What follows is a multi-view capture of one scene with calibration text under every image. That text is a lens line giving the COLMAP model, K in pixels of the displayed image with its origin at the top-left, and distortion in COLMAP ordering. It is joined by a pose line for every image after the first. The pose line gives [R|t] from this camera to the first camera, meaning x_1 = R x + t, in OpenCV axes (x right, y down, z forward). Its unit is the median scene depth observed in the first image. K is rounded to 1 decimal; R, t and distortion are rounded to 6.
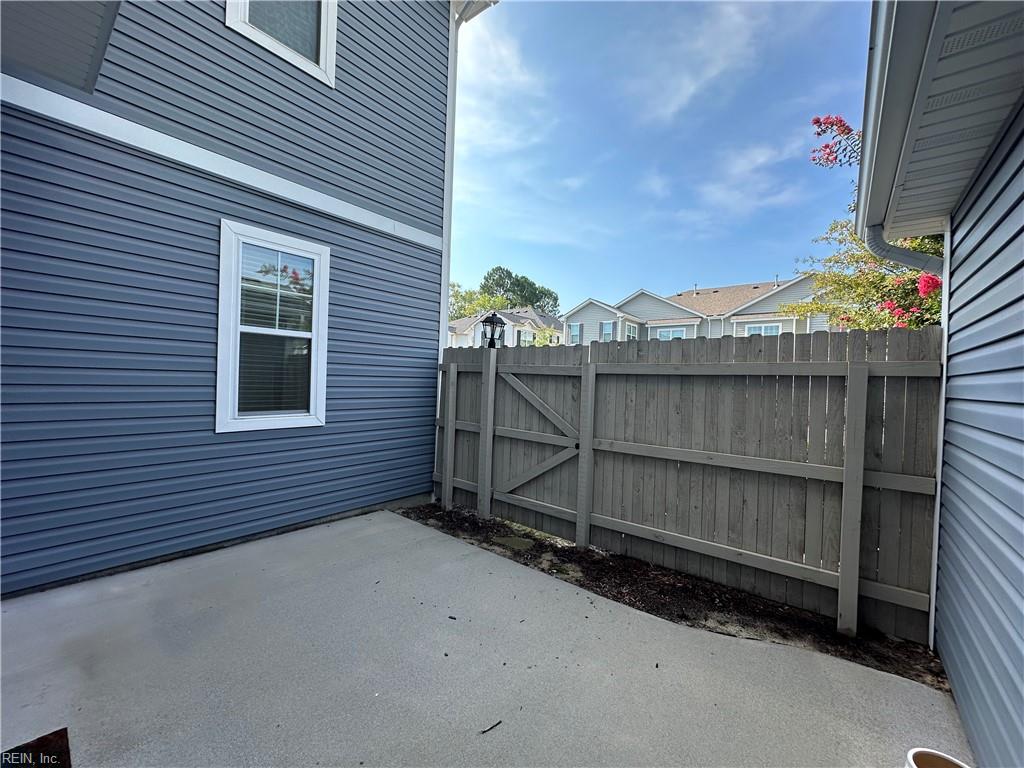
lens RADIAL K [[409.9, 0, 509.9], [0, 409.9, 382.0], [0, 0, 1]] dist [-0.003785, 0.000506]
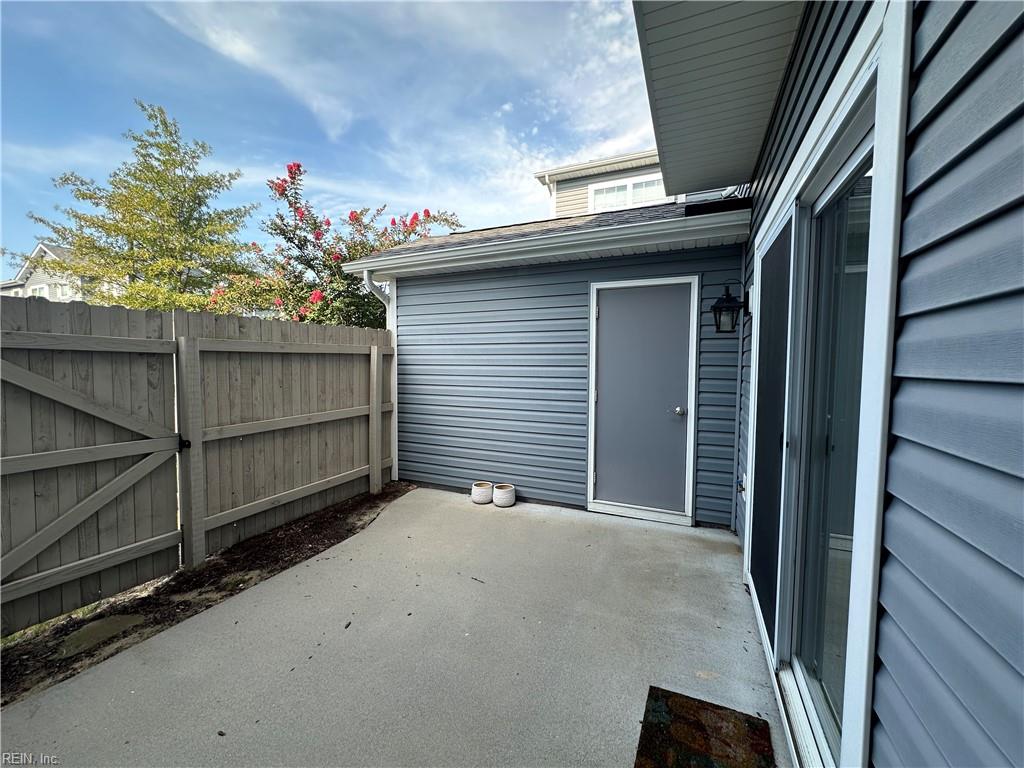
lens RADIAL K [[409.9, 0, 517.8], [0, 409.9, 384.4], [0, 0, 1]] dist [-0.003785, 0.000506]
pose [[-0.270076, -0.085754, 0.959013, -0.803456], [-0.007405, 0.996181, 0.086993, -0.031336], [-0.962811, 0.016393, -0.269680, 0.651979]]
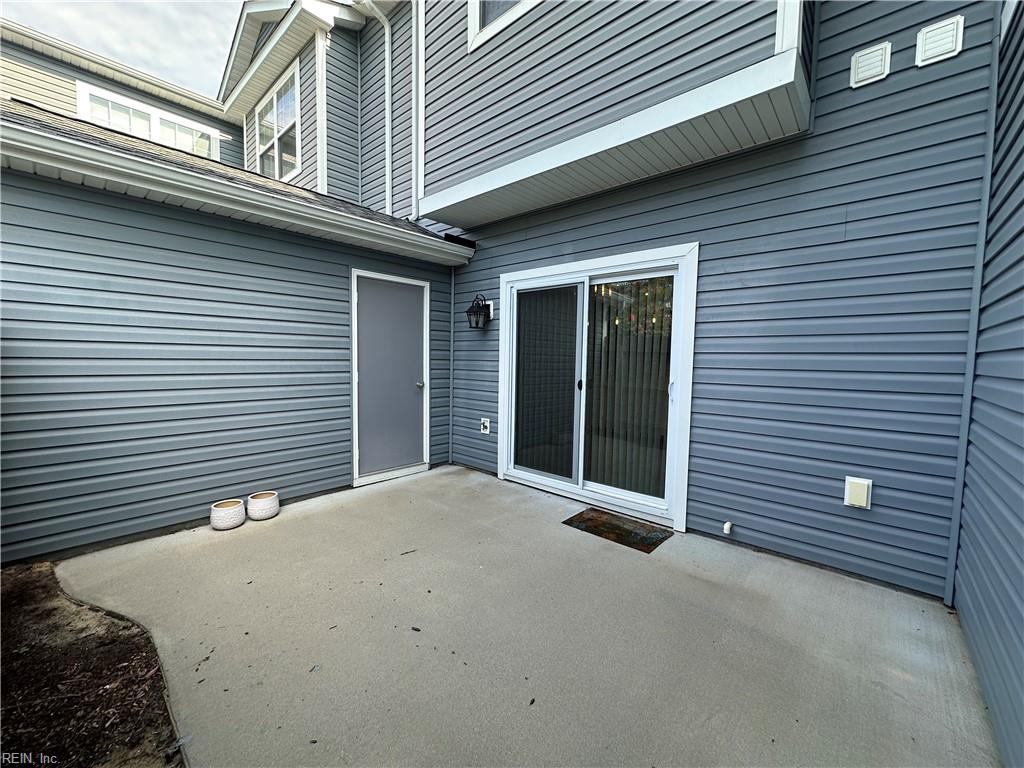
lens RADIAL K [[409.9, 0, 507.9], [0, 409.9, 385.7], [0, 0, 1]] dist [-0.003785, 0.000506]
pose [[-0.997604, -0.054036, 0.043212, -0.250784], [-0.050441, 0.995489, 0.080362, 0.005352], [-0.047360, 0.077990, -0.995829, 1.333319]]
